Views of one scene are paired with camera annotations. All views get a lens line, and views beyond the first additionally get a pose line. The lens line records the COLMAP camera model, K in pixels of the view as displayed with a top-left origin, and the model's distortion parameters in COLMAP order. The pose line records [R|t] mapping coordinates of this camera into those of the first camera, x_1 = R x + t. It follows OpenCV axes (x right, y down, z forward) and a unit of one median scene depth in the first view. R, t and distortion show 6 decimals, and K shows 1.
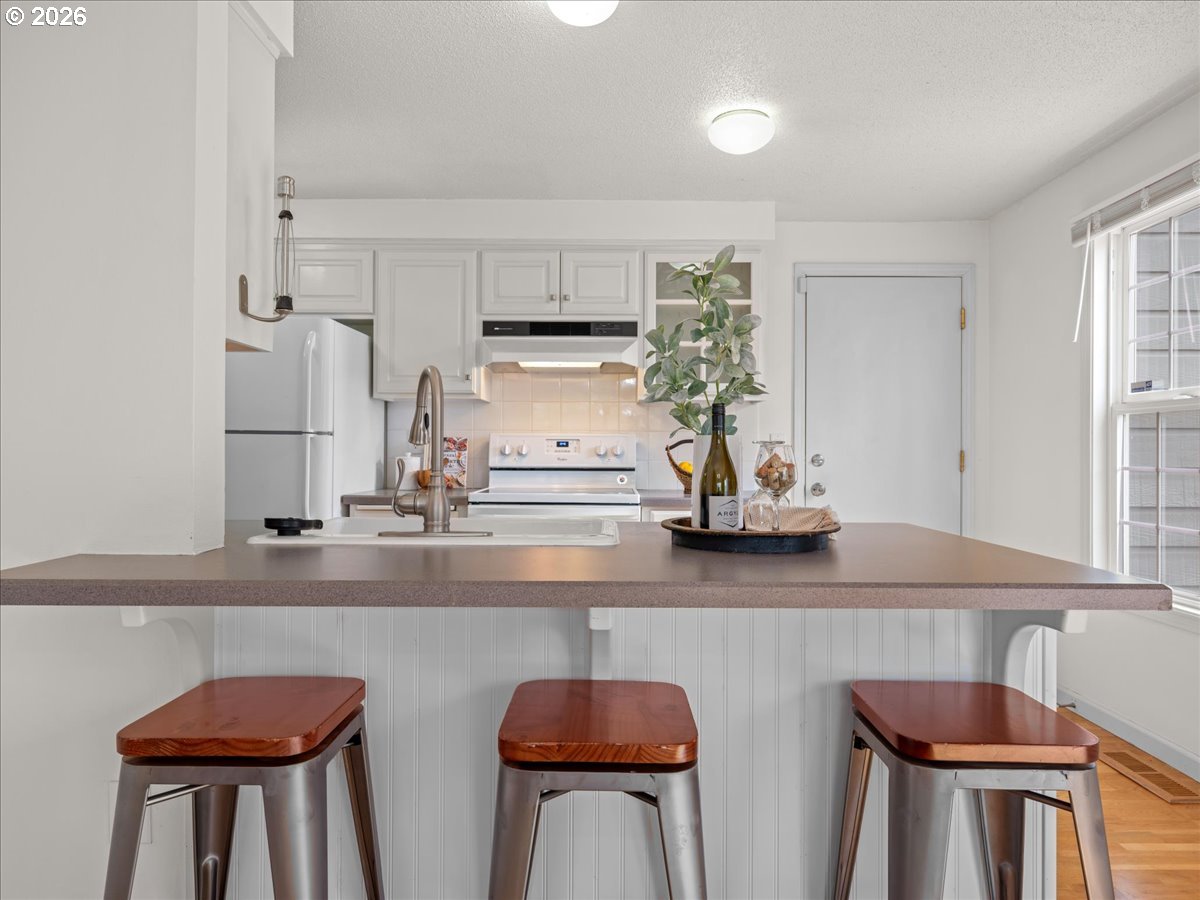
lens RADIAL K [[753.0, 0, 600.0], [0, 753.0, 450.0], [0, 0, 1]] dist [-0.002201, -0.000317]
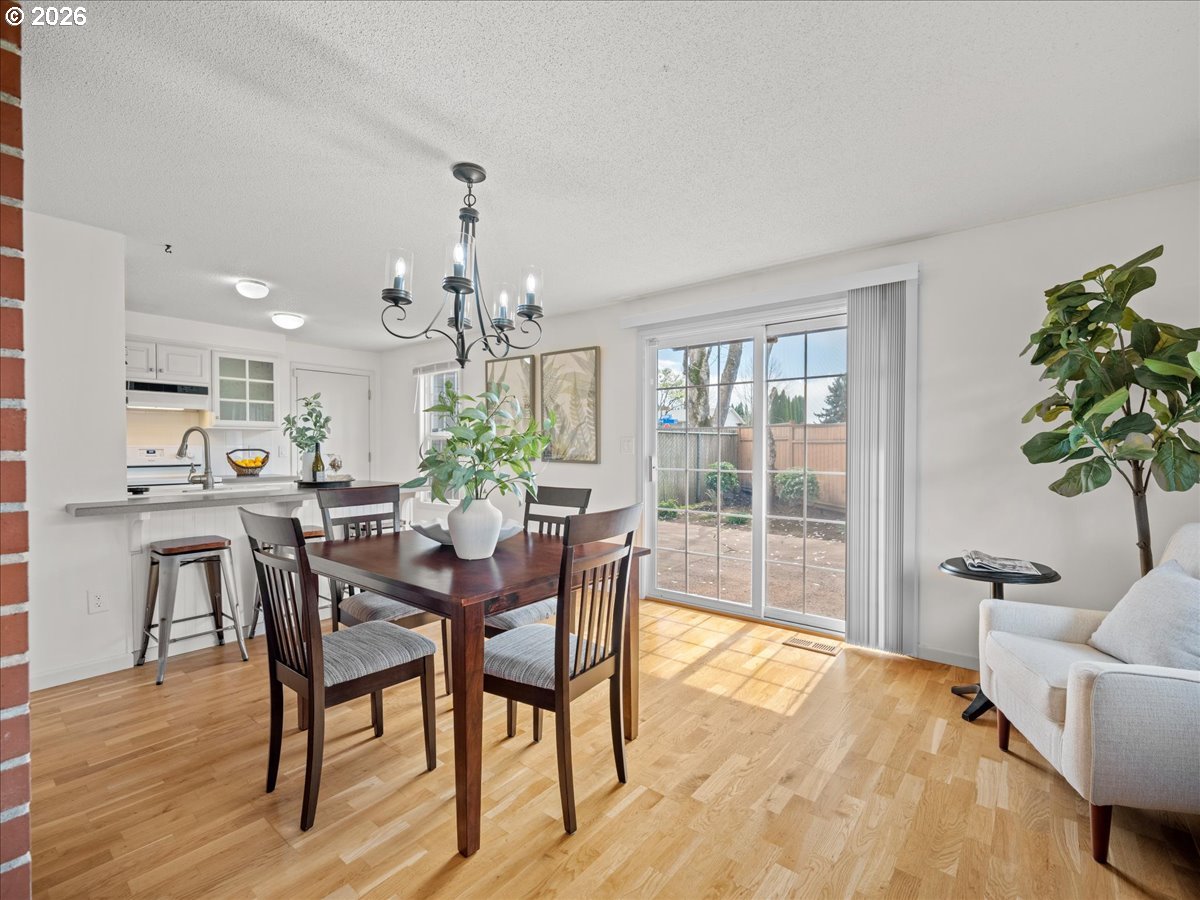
lens RADIAL K [[553.2, 0, 600.0], [0, 553.2, 450.0], [0, 0, 1]] dist [-0.000635, -0.000028]
pose [[0.625605, -0.009576, 0.780081, -0.420766], [0.003418, 0.999949, 0.009534, -0.022059], [-0.780133, -0.003298, 0.625606, -0.640792]]
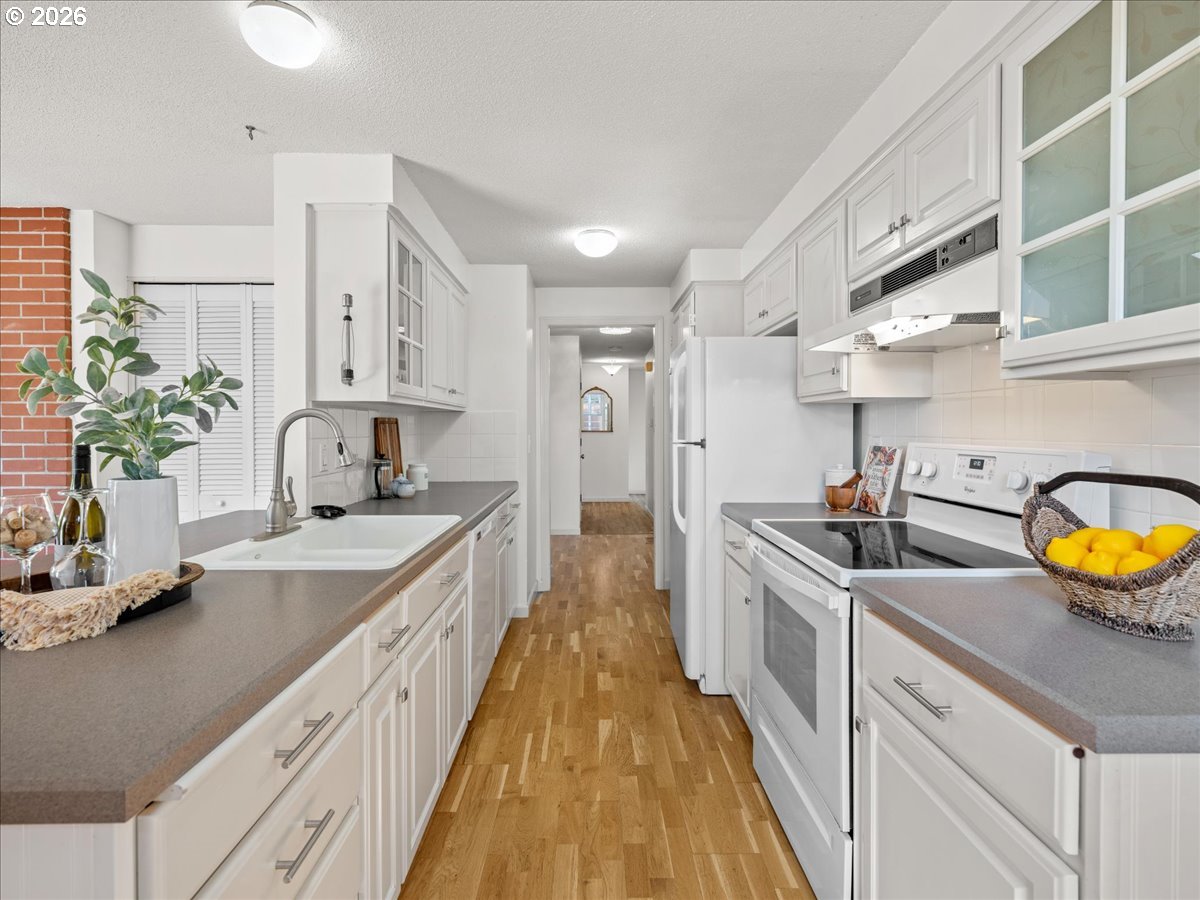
lens RADIAL K [[629.1, 0, 600.0], [0, 629.1, 450.0], [0, 0, 1]] dist [-0.000535, -0.000020]
pose [[0.017994, 0.019249, -0.999653, 0.449781], [0.006063, 0.999794, 0.019361, -0.031117], [0.999820, -0.006409, 0.017873, 0.749116]]
